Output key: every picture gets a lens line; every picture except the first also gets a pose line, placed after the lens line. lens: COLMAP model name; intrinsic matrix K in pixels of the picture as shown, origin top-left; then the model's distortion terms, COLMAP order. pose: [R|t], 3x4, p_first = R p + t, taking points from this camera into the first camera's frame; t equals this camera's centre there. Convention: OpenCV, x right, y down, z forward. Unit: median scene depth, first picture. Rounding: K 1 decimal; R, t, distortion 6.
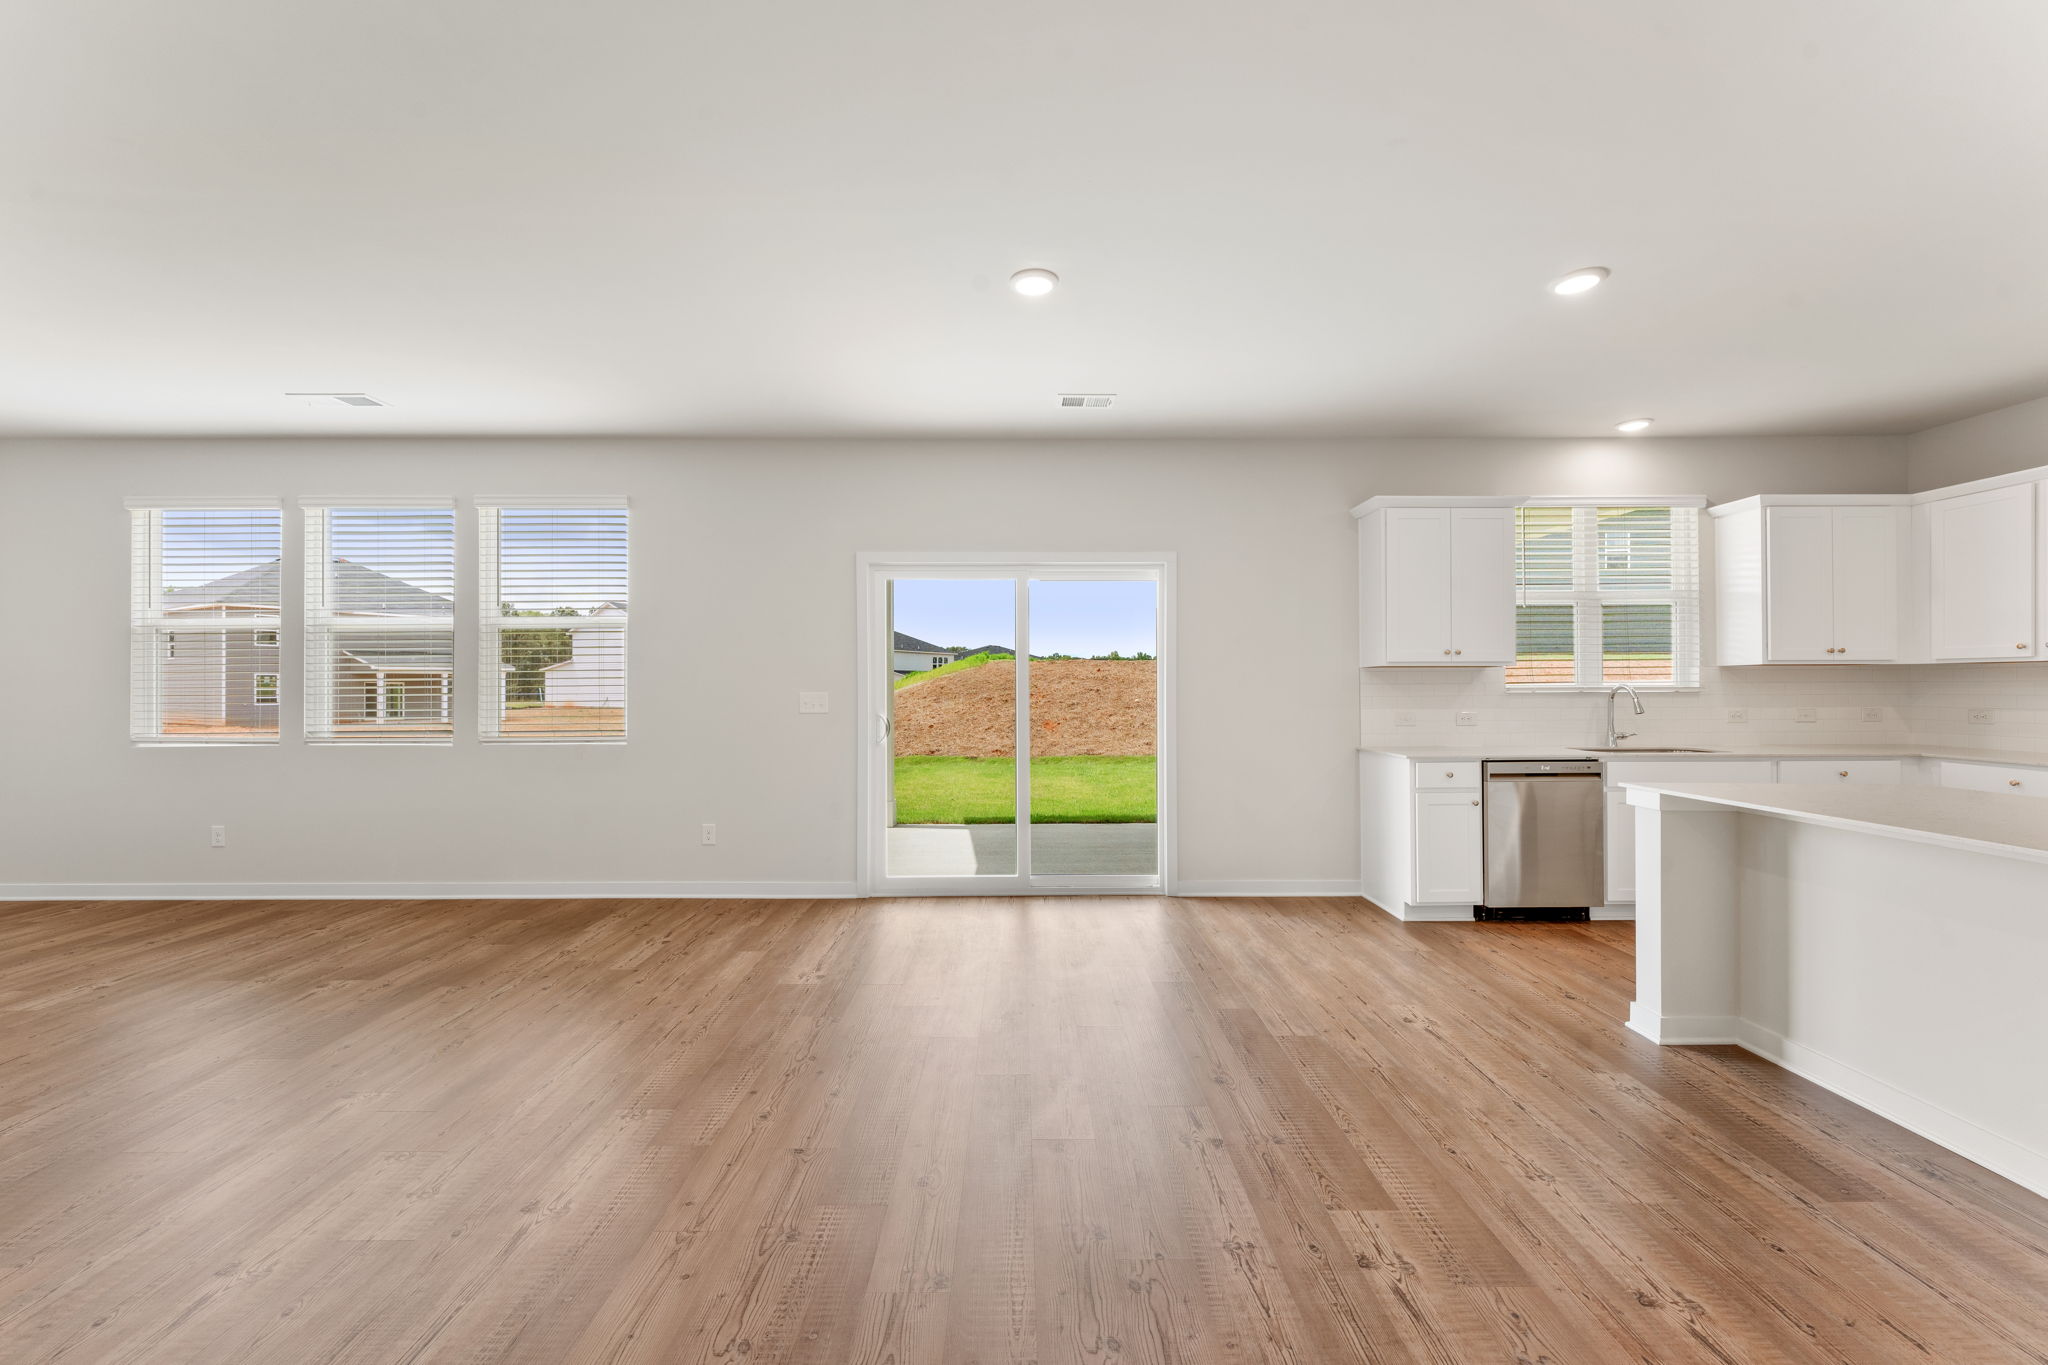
lens RADIAL K [[820.5, 0, 1029.4], [0, 820.5, 676.3], [0, 0, 1]] dist [-0.003229, -0.000045]
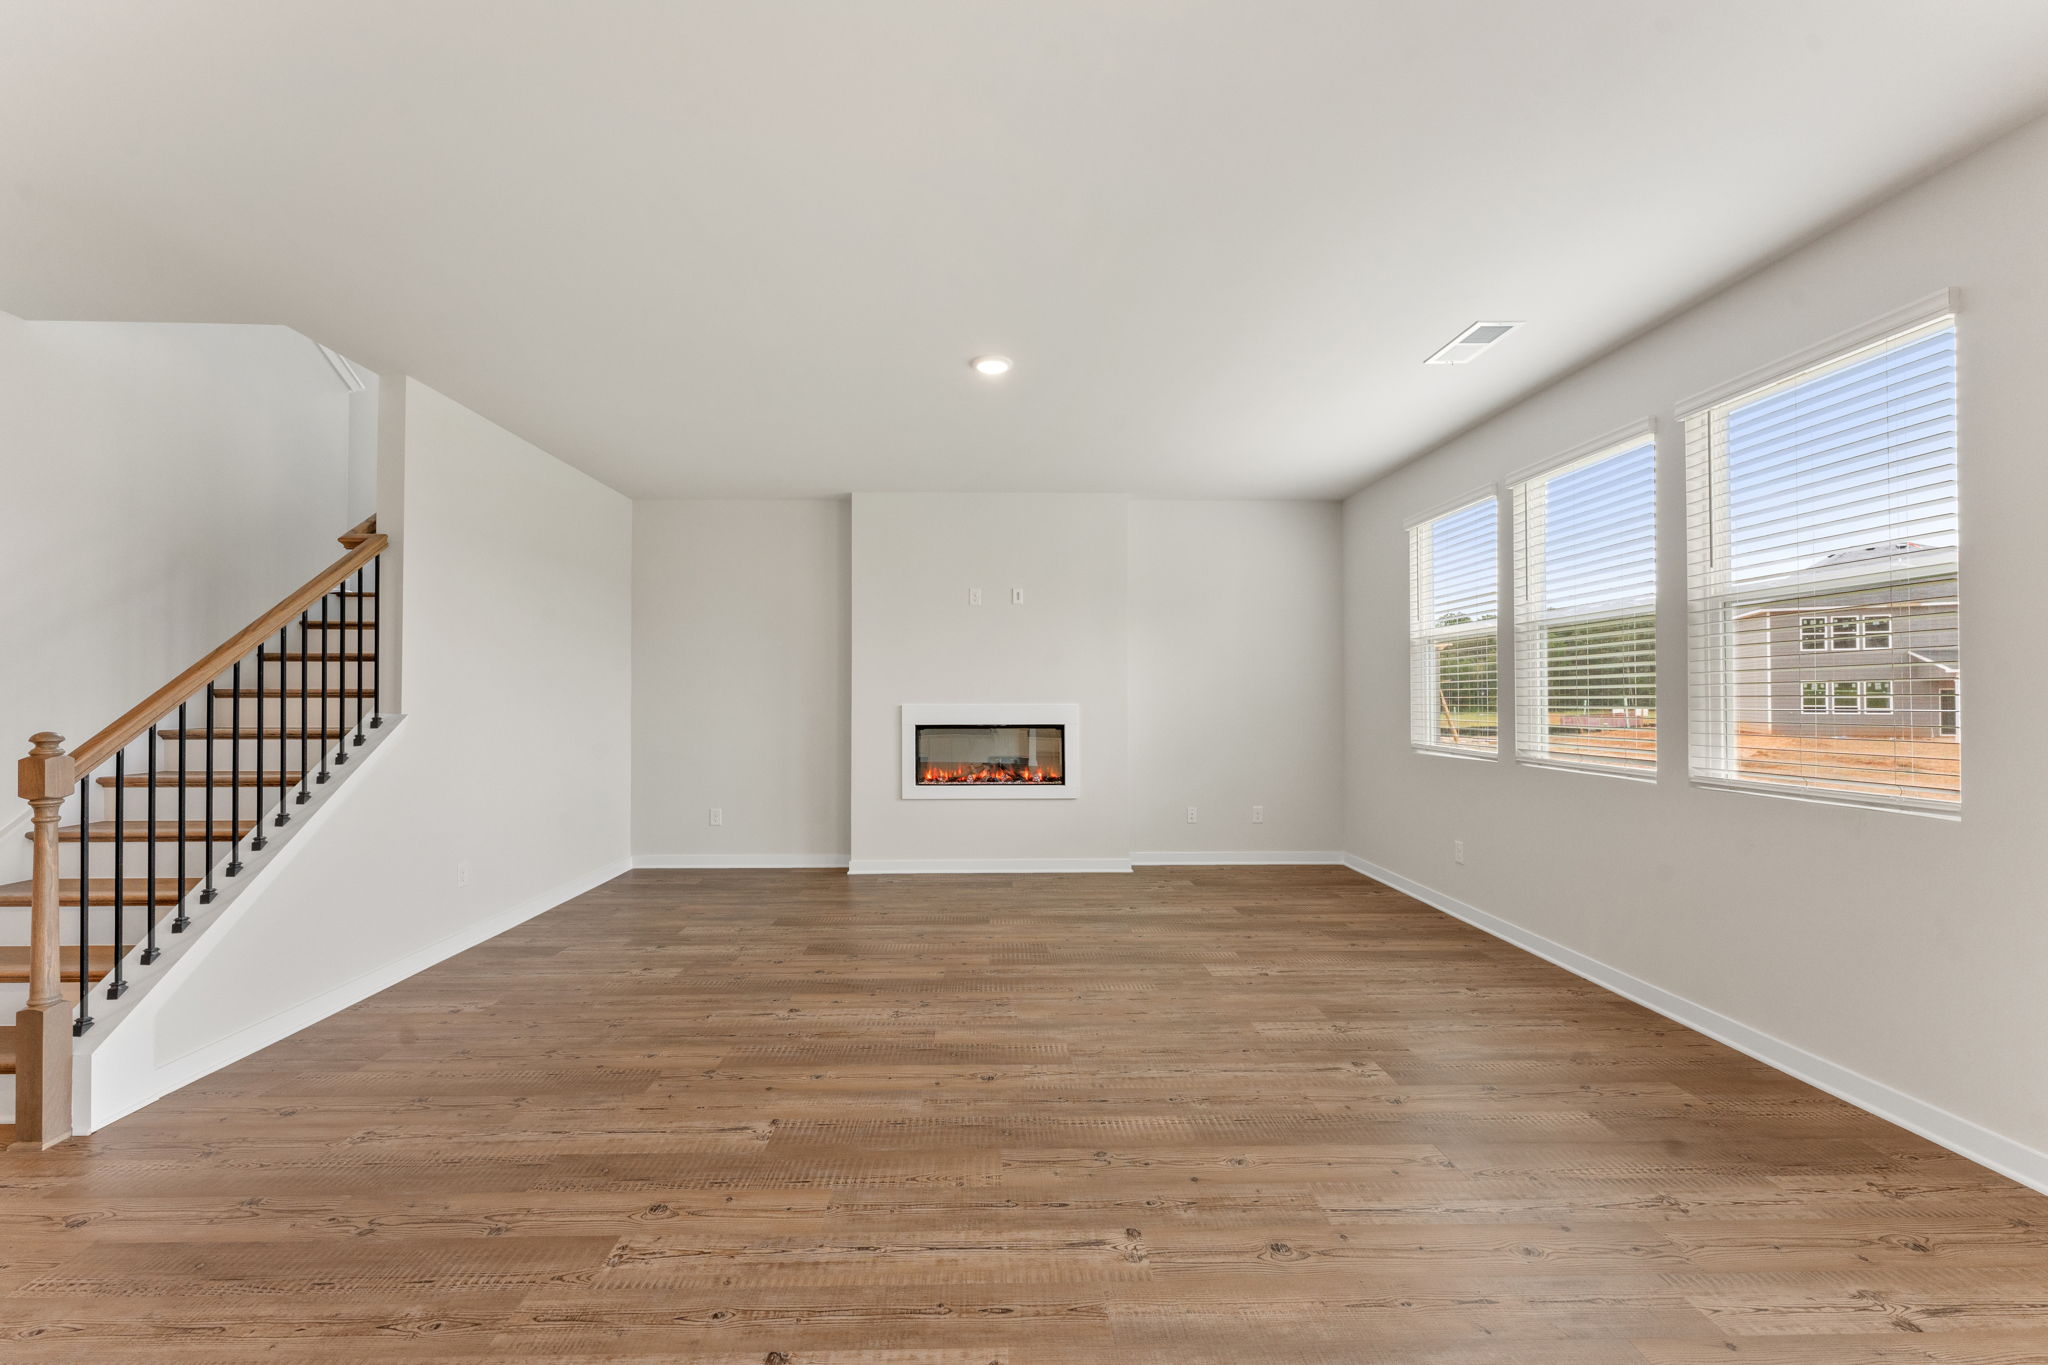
lens RADIAL K [[820.5, 0, 1010.9], [0, 820.5, 688.8], [0, 0, 1]] dist [-0.003229, -0.000045]
pose [[0.010955, -0.007943, -0.999908, -0.039141], [0.011226, 0.999906, -0.007820, 0.006222], [0.999877, -0.011139, 0.011044, 0.517273]]
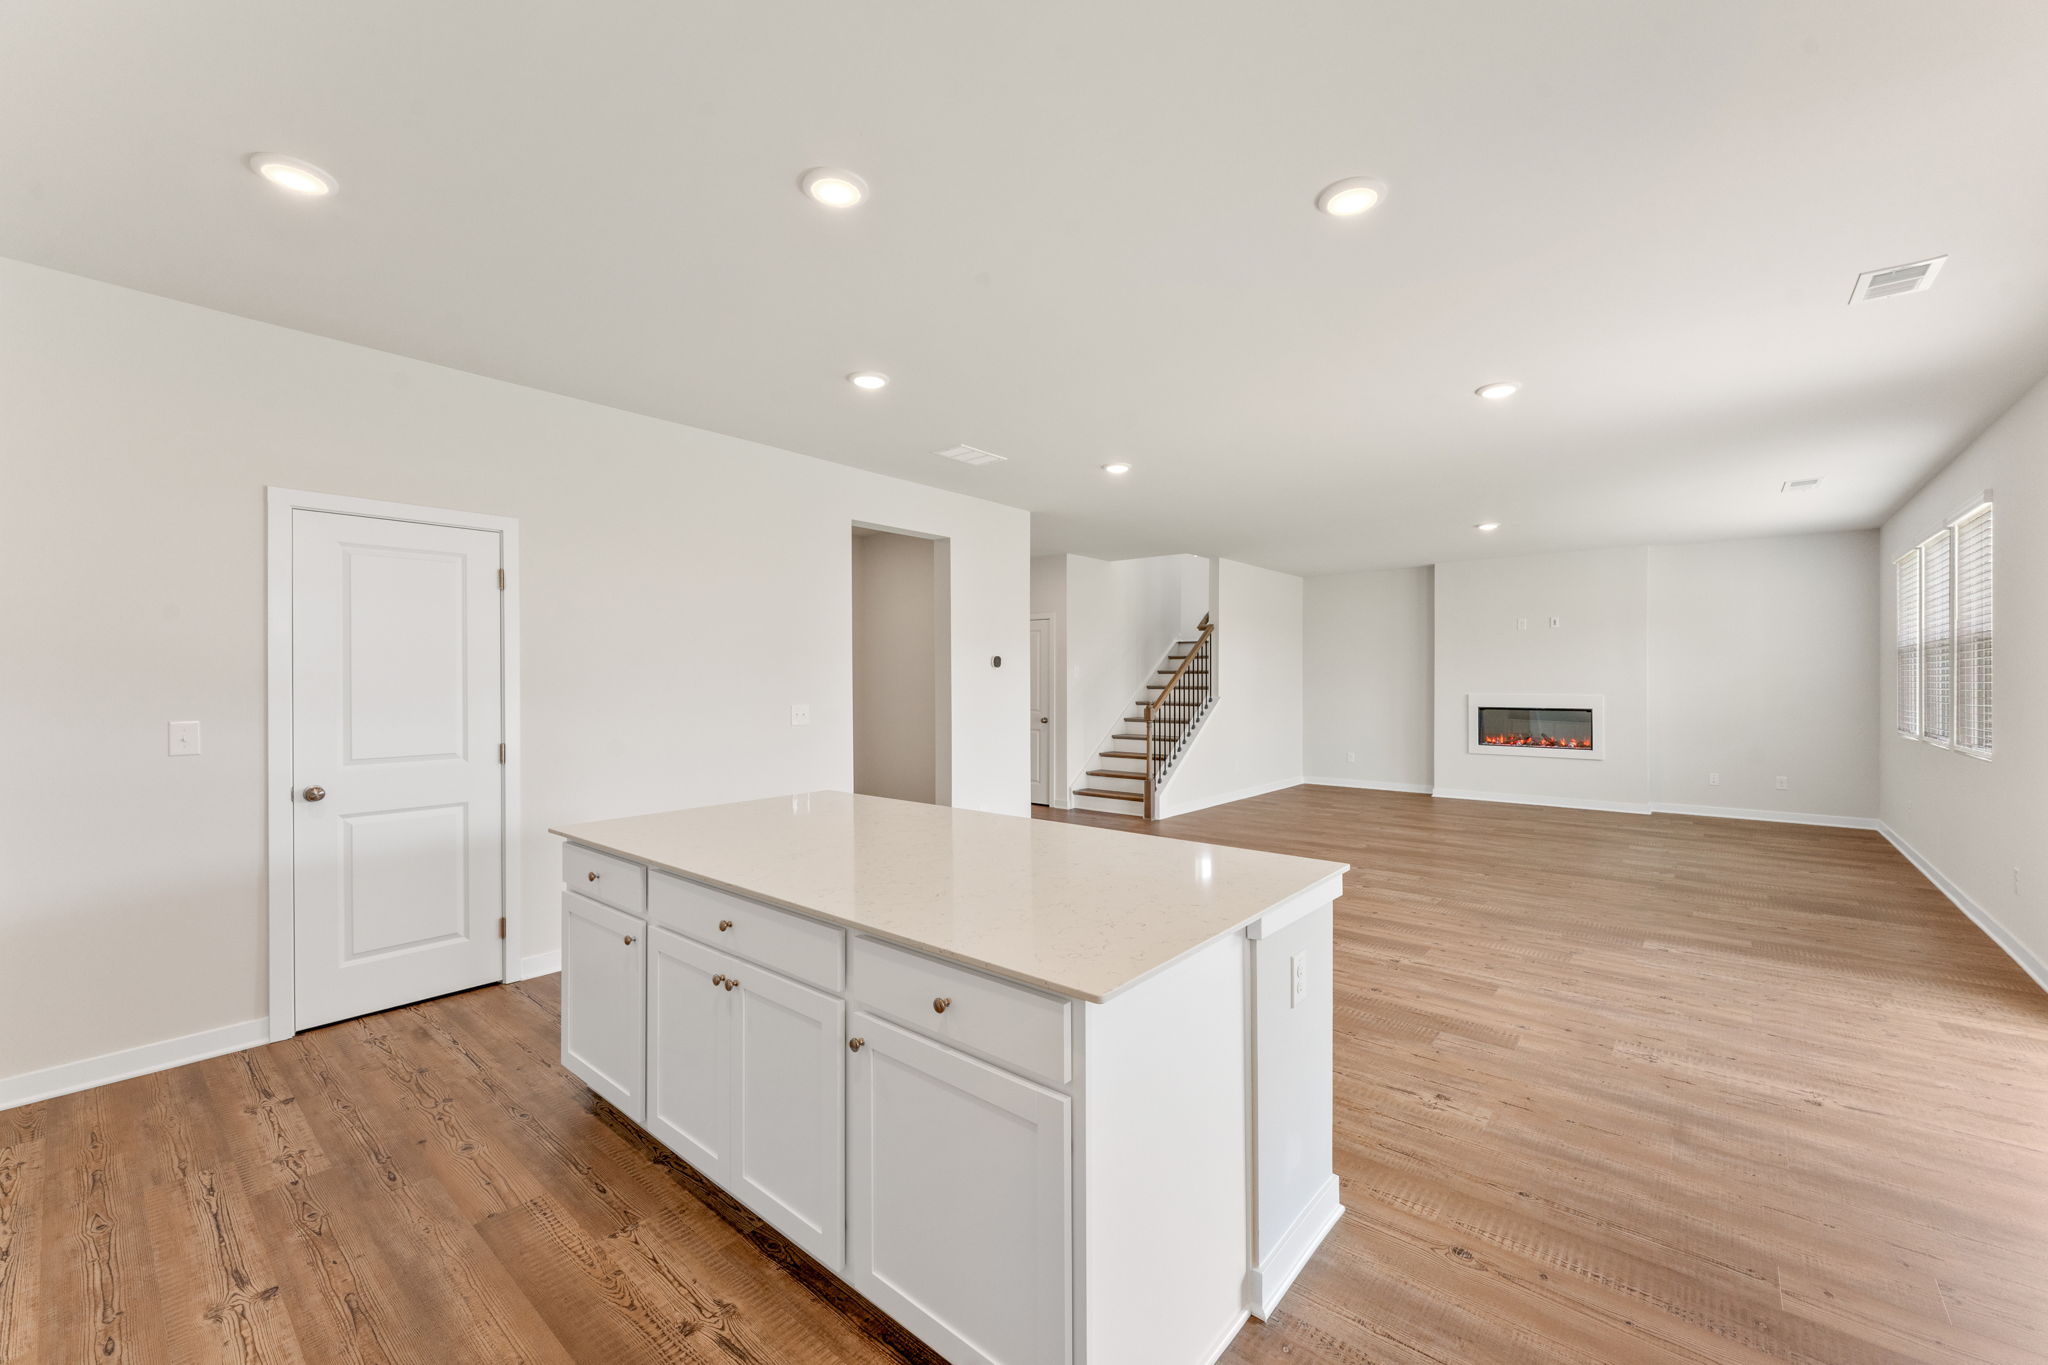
lens RADIAL K [[820.5, 0, 1017.8], [0, 820.5, 682.1], [0, 0, 1]] dist [-0.003229, -0.000045]
pose [[-0.659198, 0.007124, -0.751936, 1.016943], [0.011332, 0.999936, -0.000460, -0.023921], [0.751884, -0.008824, -0.659236, 0.885918]]
